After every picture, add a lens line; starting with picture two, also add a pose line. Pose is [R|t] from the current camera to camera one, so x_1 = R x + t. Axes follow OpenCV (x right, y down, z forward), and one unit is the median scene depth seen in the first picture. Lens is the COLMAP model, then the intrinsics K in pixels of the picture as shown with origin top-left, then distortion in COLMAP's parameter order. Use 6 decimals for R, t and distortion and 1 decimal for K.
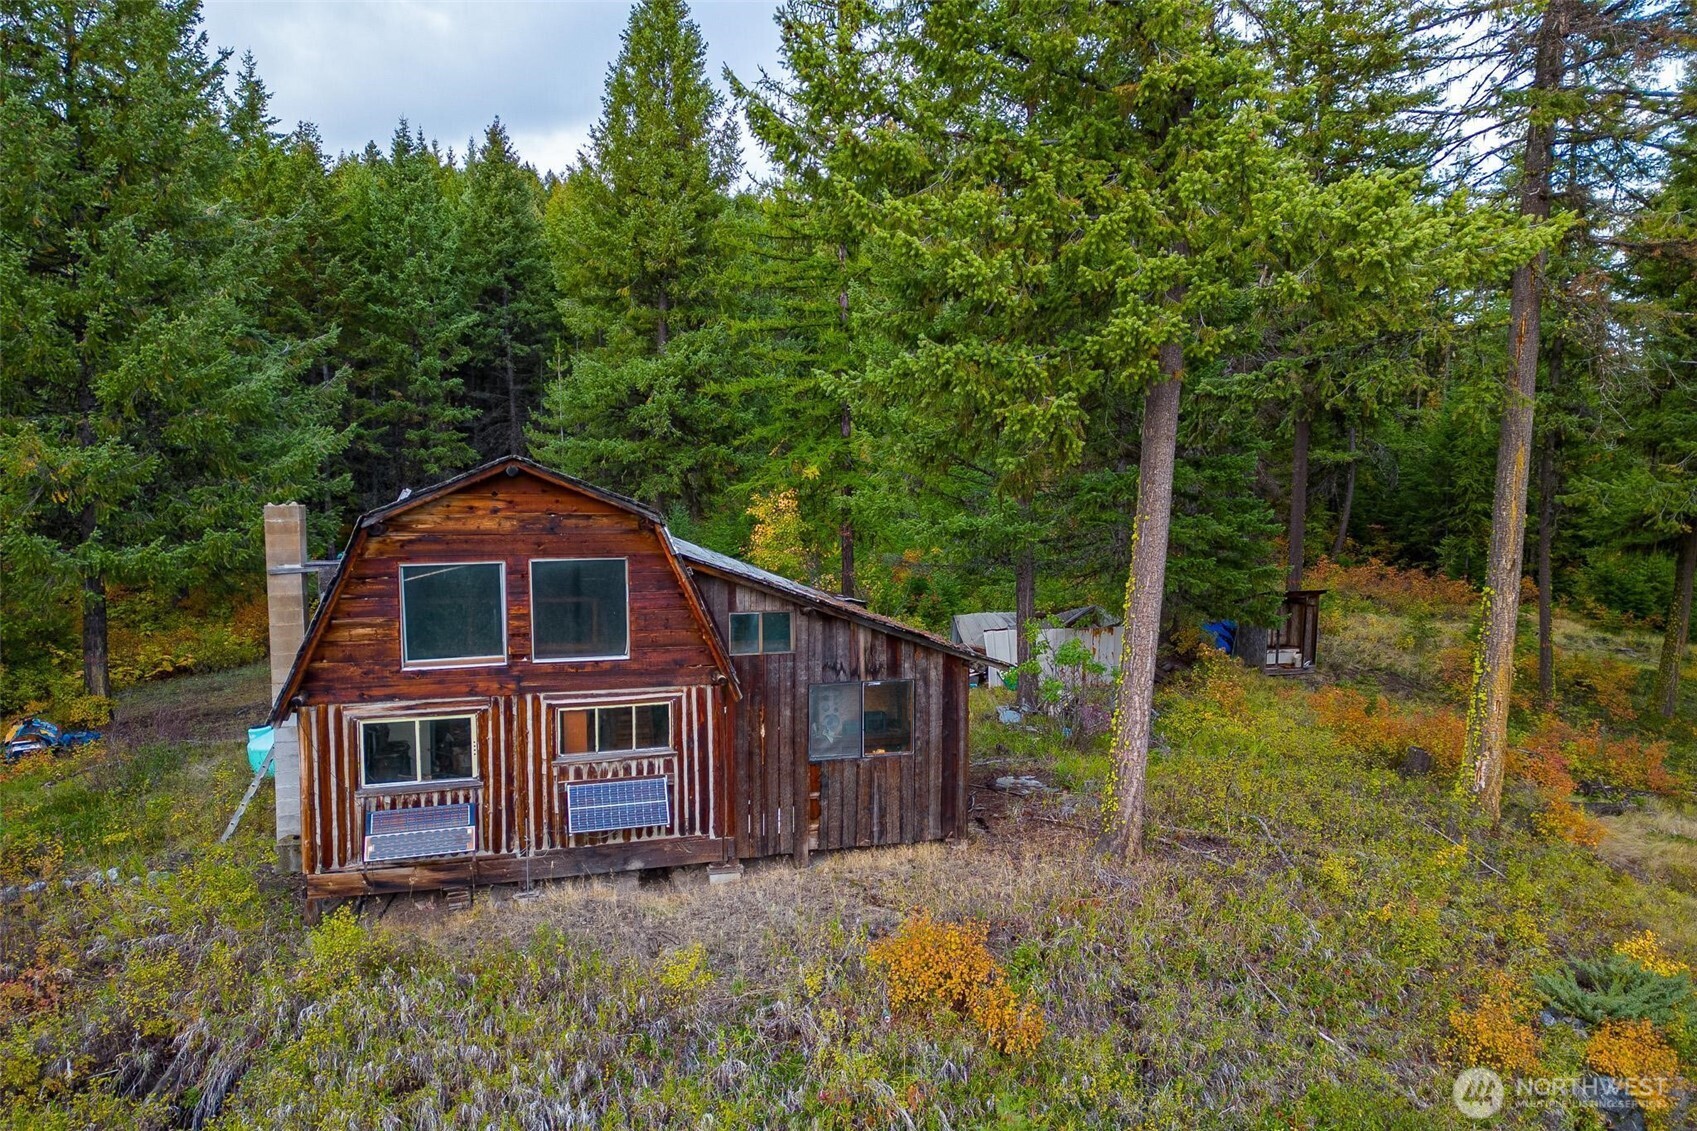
lens RADIAL K [[1143.1, 0, 848.5], [0, 1143.1, 565.5], [0, 0, 1]] dist [0.079066, -0.077680]
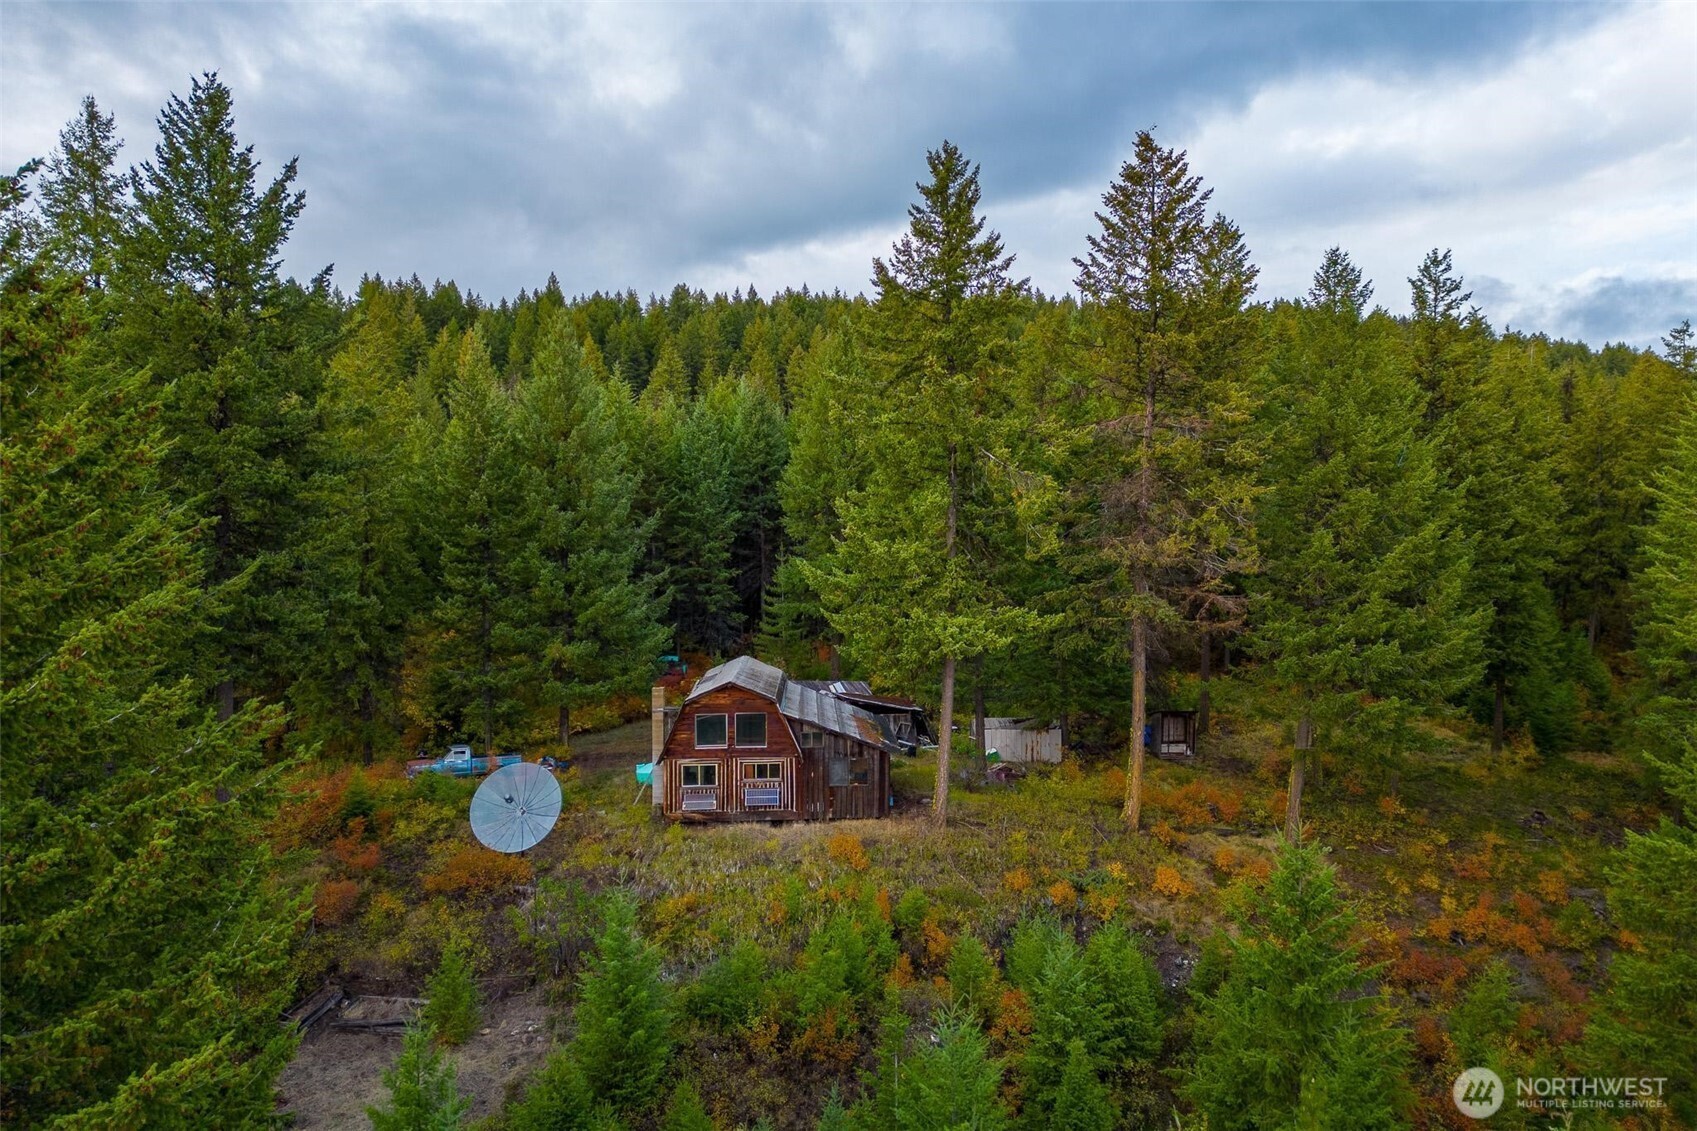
lens RADIAL K [[1143.1, 0, 848.5], [0, 1143.1, 565.5], [0, 0, 1]] dist [0.079066, -0.077680]
pose [[0.972794, 0.003668, -0.231643, 0.664304], [-0.013788, 0.999019, -0.042083, -0.253665], [0.231262, 0.044132, 0.971890, -1.755688]]
